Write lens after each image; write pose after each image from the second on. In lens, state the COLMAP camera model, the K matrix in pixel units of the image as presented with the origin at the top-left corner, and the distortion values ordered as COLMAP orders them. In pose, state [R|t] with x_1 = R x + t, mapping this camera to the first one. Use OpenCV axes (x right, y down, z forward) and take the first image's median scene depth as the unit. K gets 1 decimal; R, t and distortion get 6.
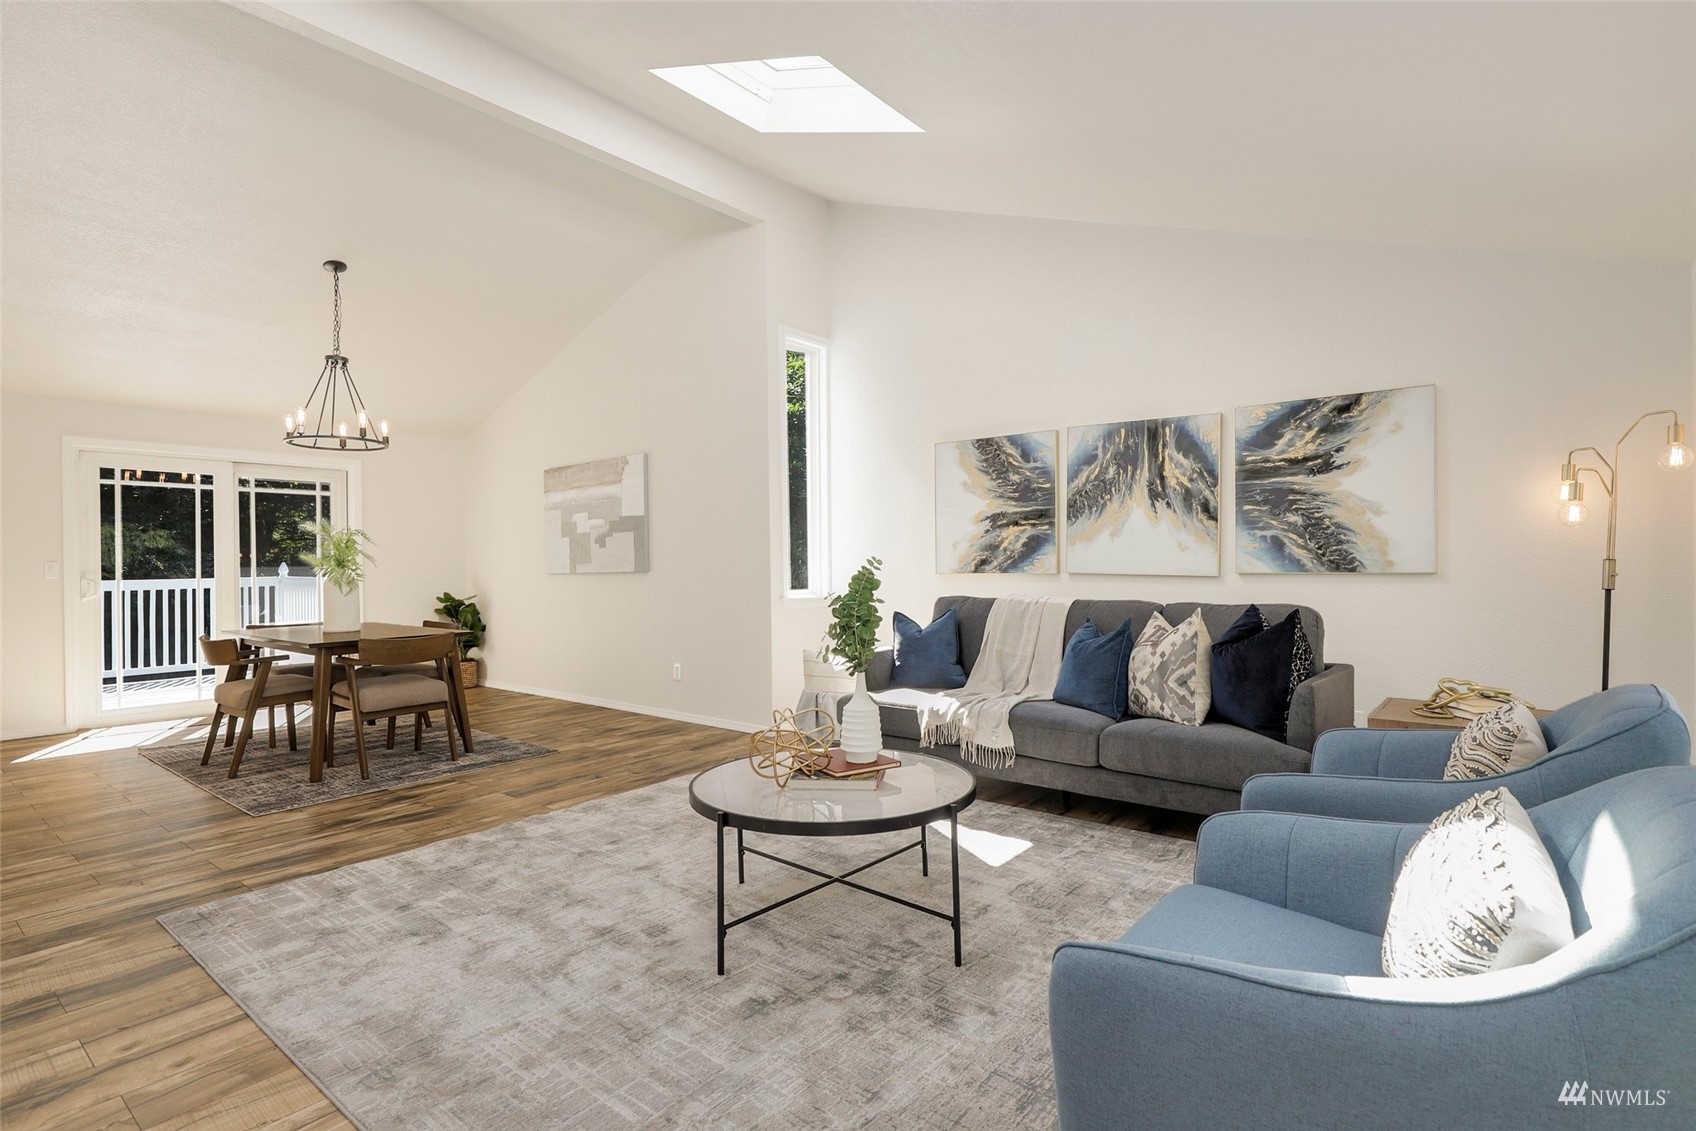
lens RADIAL K [[824.1, 0, 860.3], [0, 824.1, 567.4], [0, 0, 1]] dist [0.001207, -0.000193]
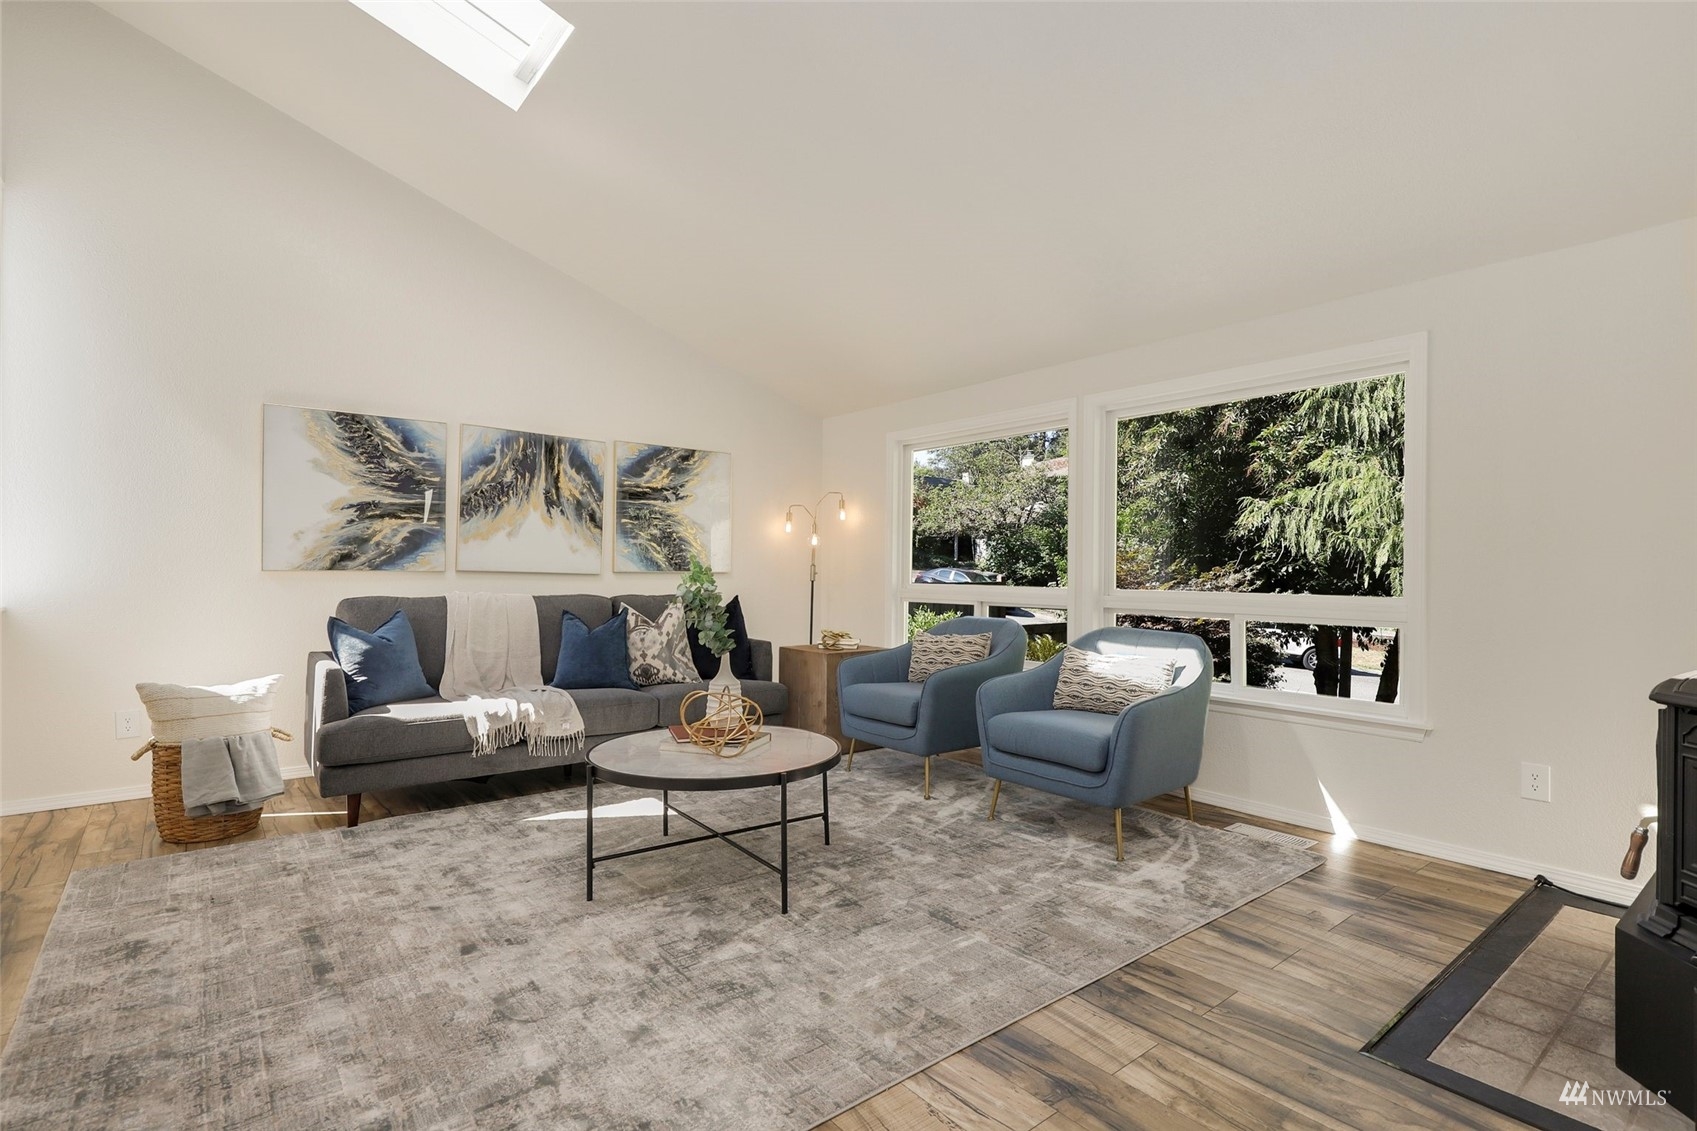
lens RADIAL K [[824.6, 0, 864.5], [0, 824.6, 564.4], [0, 0, 1]] dist [0.001207, -0.000193]
pose [[0.215938, 0.016821, 0.976262, -0.644742], [-0.006589, 0.999854, -0.015770, 0.012296], [-0.976385, -0.003027, 0.216017, 0.328258]]
